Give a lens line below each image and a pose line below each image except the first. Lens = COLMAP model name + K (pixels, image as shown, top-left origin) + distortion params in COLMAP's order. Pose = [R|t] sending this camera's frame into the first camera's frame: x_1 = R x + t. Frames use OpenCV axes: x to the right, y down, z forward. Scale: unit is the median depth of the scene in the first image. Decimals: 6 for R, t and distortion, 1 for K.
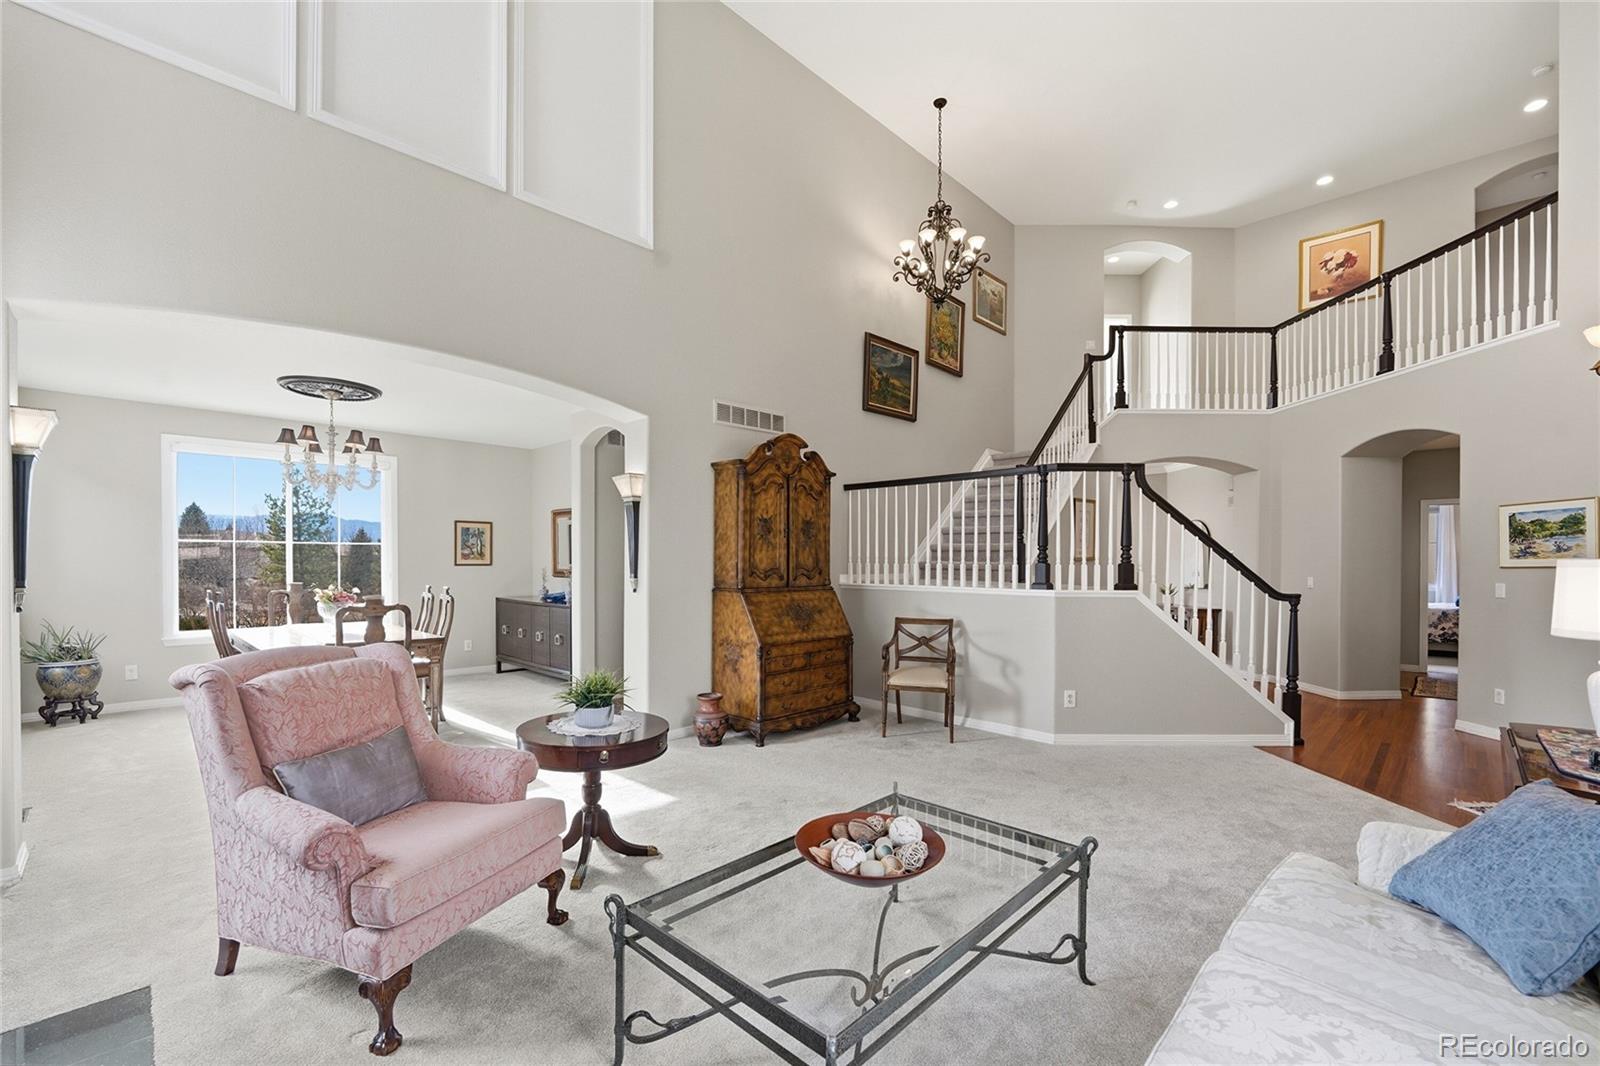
lens RADIAL K [[680.0, 0, 781.8], [0, 680.0, 566.0], [0, 0, 1]] dist [-0.003610, -0.000091]
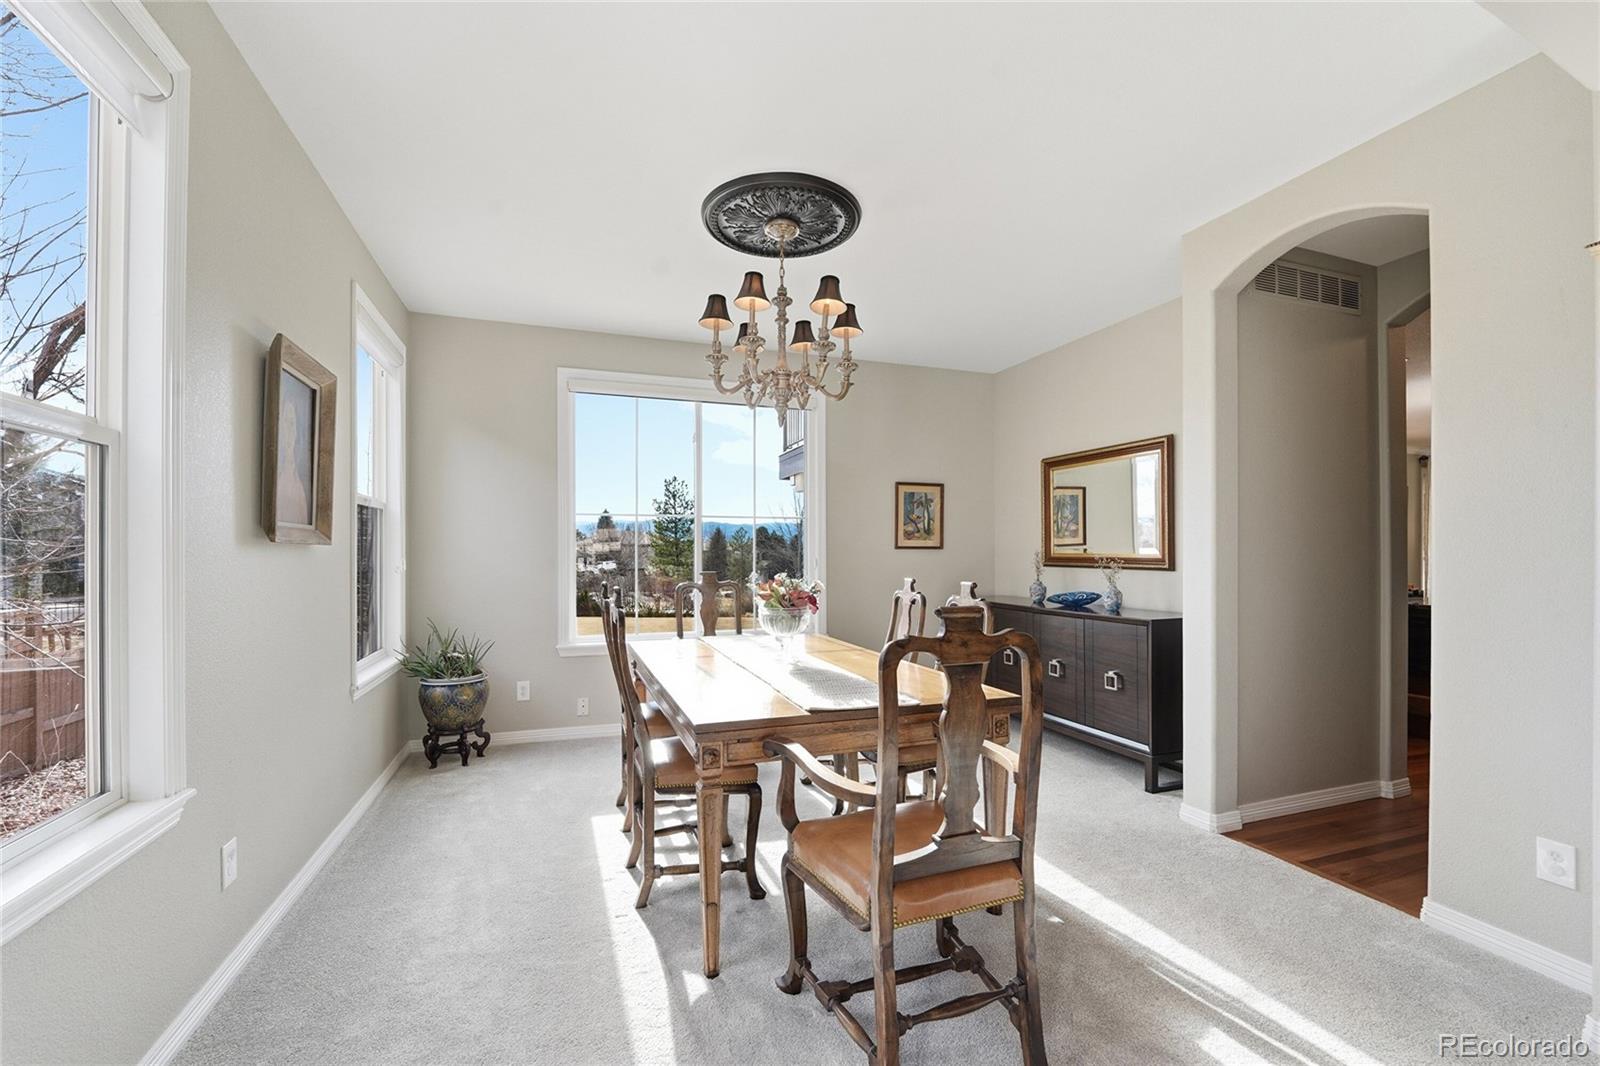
lens RADIAL K [[674.4, 0, 800.8], [0, 674.4, 542.7], [0, 0, 1]] dist [0.002096, 0.000009]
pose [[0.908157, -0.012328, -0.418449, -0.277701], [0.001792, 0.999672, -0.025560, 0.010615], [0.418626, 0.022463, 0.907881, 0.337444]]
